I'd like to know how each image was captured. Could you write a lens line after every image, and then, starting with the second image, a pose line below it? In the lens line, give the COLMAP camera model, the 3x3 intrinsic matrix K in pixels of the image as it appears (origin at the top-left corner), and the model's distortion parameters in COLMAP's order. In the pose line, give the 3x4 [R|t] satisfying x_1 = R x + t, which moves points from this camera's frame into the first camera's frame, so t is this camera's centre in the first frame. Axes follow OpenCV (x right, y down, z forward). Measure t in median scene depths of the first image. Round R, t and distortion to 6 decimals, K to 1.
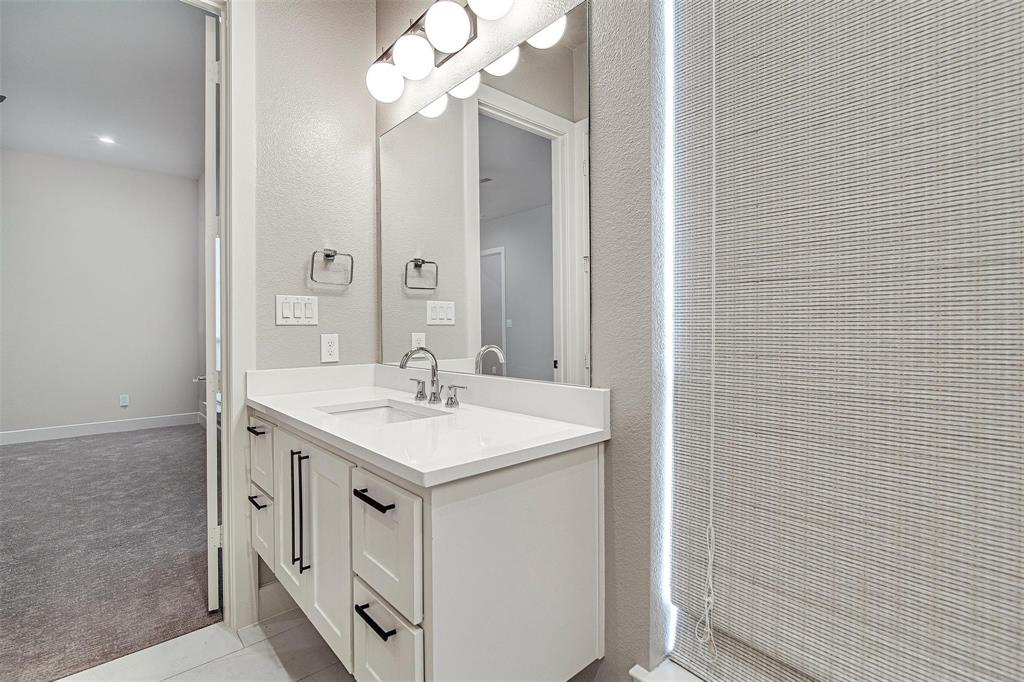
lens RADIAL K [[463.1, 0, 518.9], [0, 463.1, 333.2], [0, 0, 1]] dist [-0.009928, -0.000260]
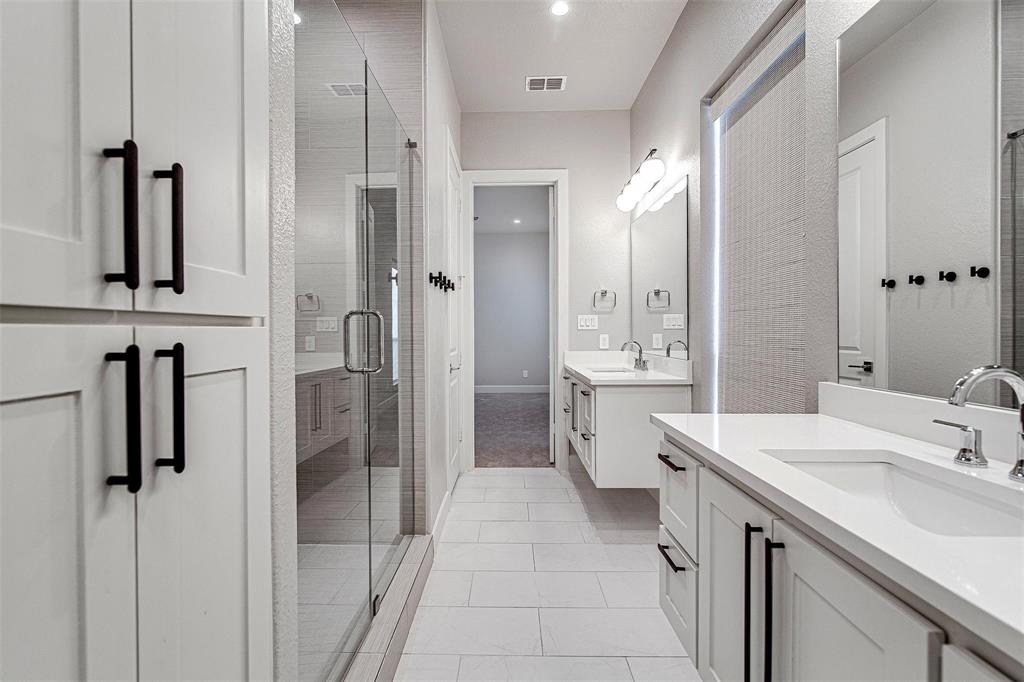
lens RADIAL K [[516.0, 0, 509.0], [0, 516.0, 336.4], [0, 0, 1]] dist [-0.014301, 0.002758]
pose [[0.731526, 0.011341, -0.681719, 0.315799], [-0.007550, 0.999935, 0.008532, -0.002151], [0.681771, -0.001094, 0.731565, -0.343869]]
